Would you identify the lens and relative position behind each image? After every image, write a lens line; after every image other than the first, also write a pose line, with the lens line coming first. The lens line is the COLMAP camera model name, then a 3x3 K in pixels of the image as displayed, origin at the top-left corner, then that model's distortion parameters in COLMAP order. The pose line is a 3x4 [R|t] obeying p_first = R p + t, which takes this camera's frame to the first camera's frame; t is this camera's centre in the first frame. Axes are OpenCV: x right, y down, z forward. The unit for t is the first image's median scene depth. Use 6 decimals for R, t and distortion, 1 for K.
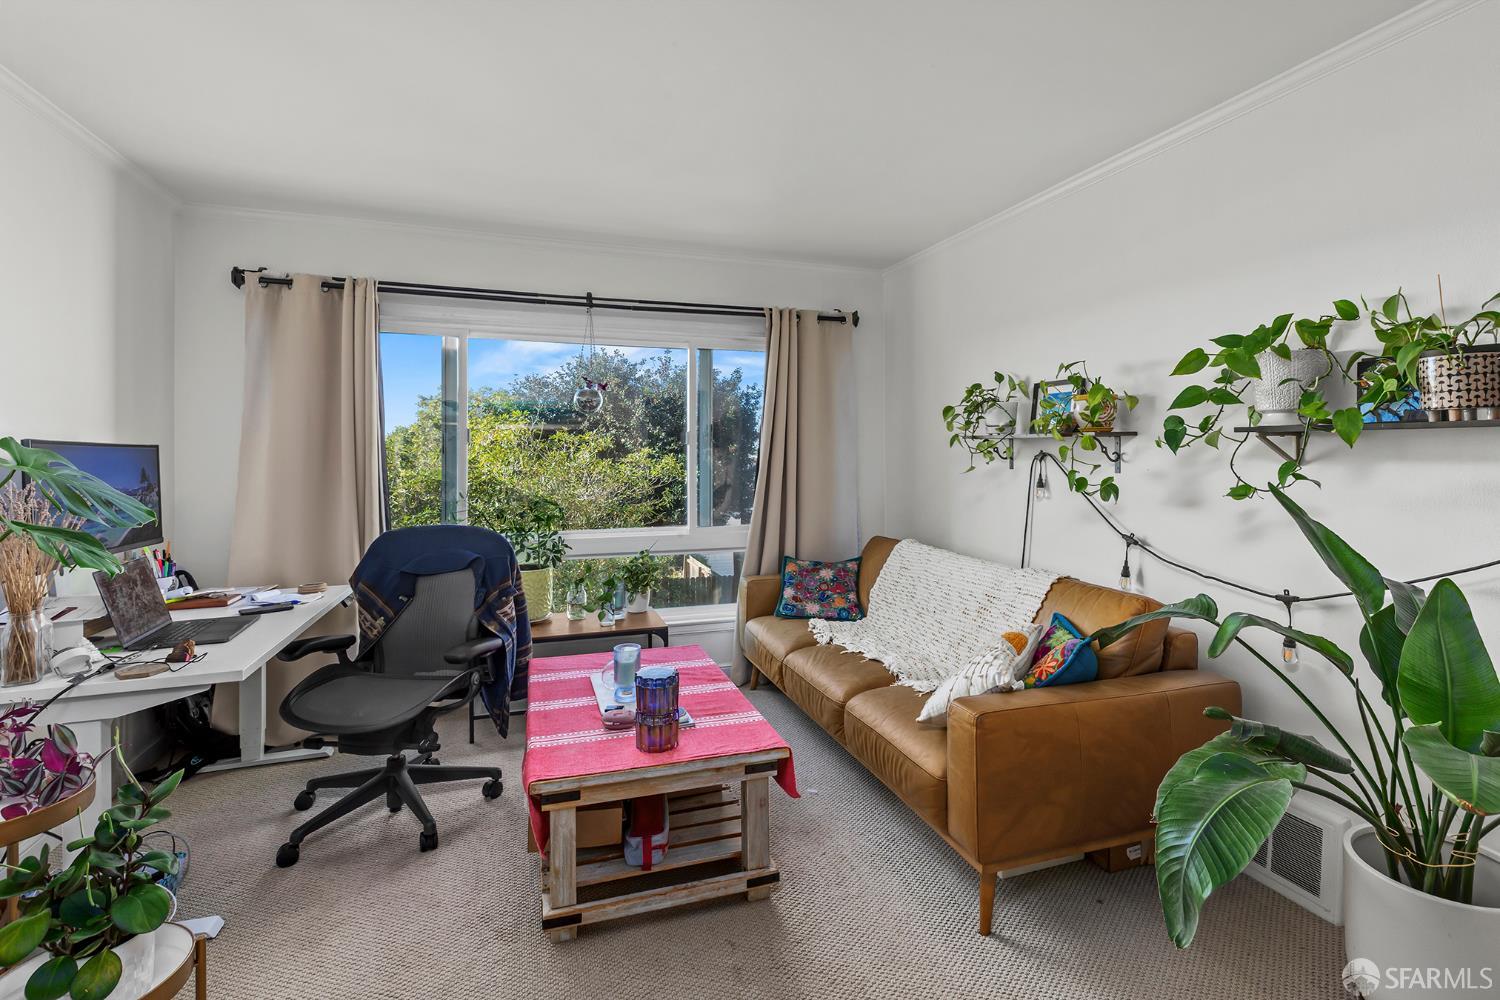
lens RADIAL K [[673.3, 0, 747.0], [0, 673.3, 474.2], [0, 0, 1]] dist [-0.000881, 0.000047]
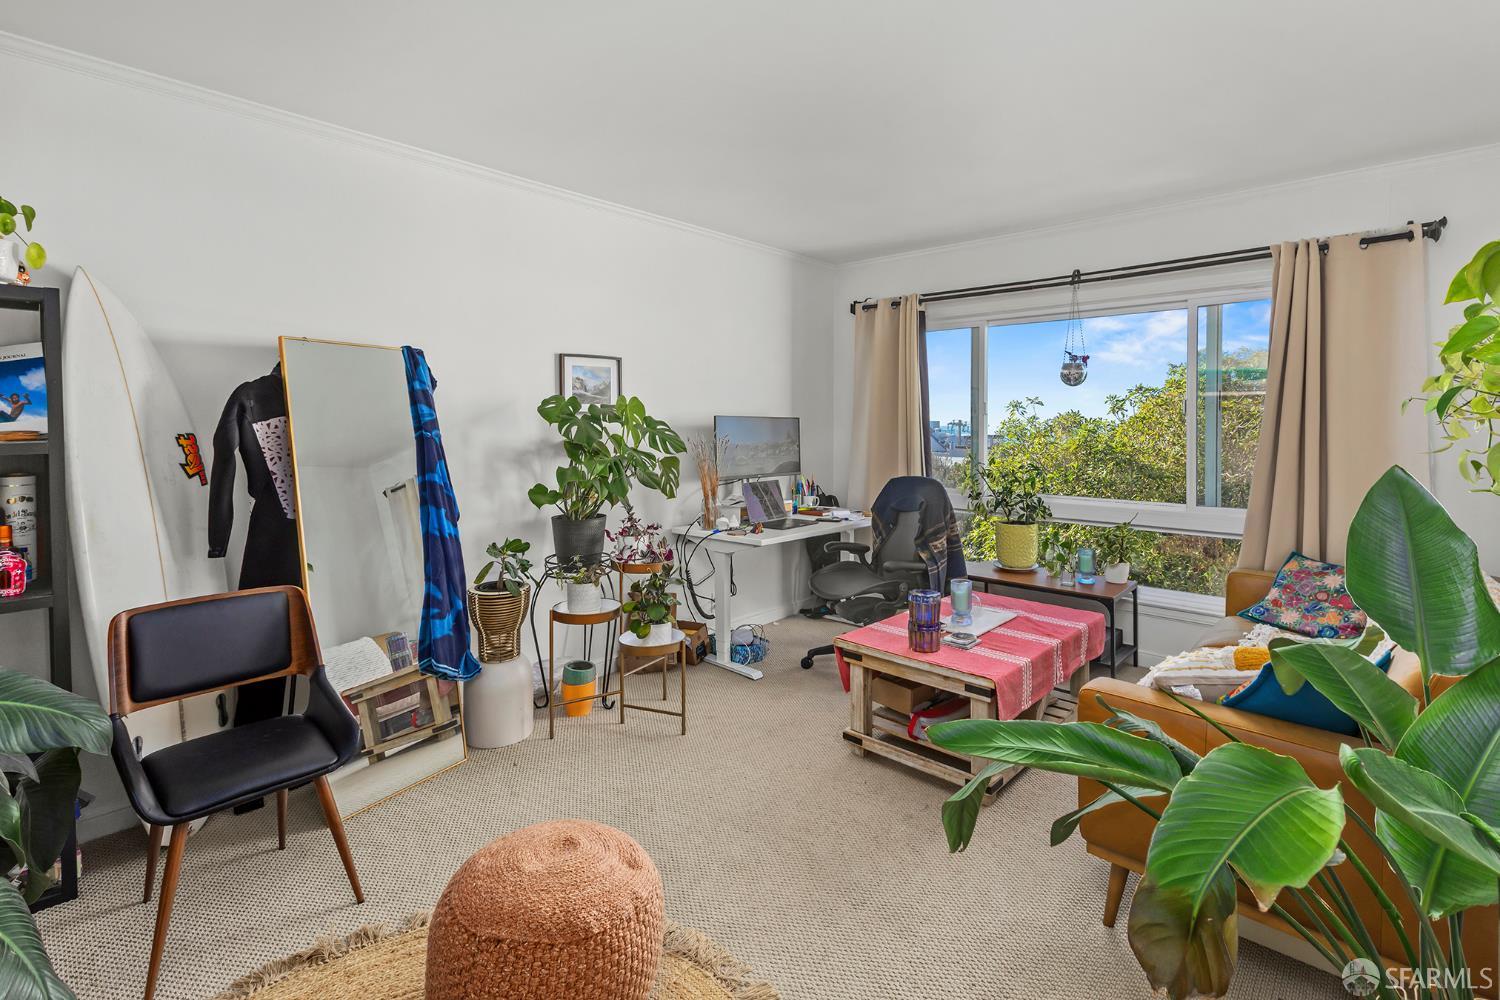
lens RADIAL K [[673.3, 0, 747.0], [0, 673.3, 474.2], [0, 0, 1]] dist [-0.000881, 0.000047]
pose [[0.476625, 0.068886, -0.876403, 0.540426], [-0.027996, 0.997609, 0.063187, -0.004419], [0.878661, -0.005581, 0.477414, 0.053588]]
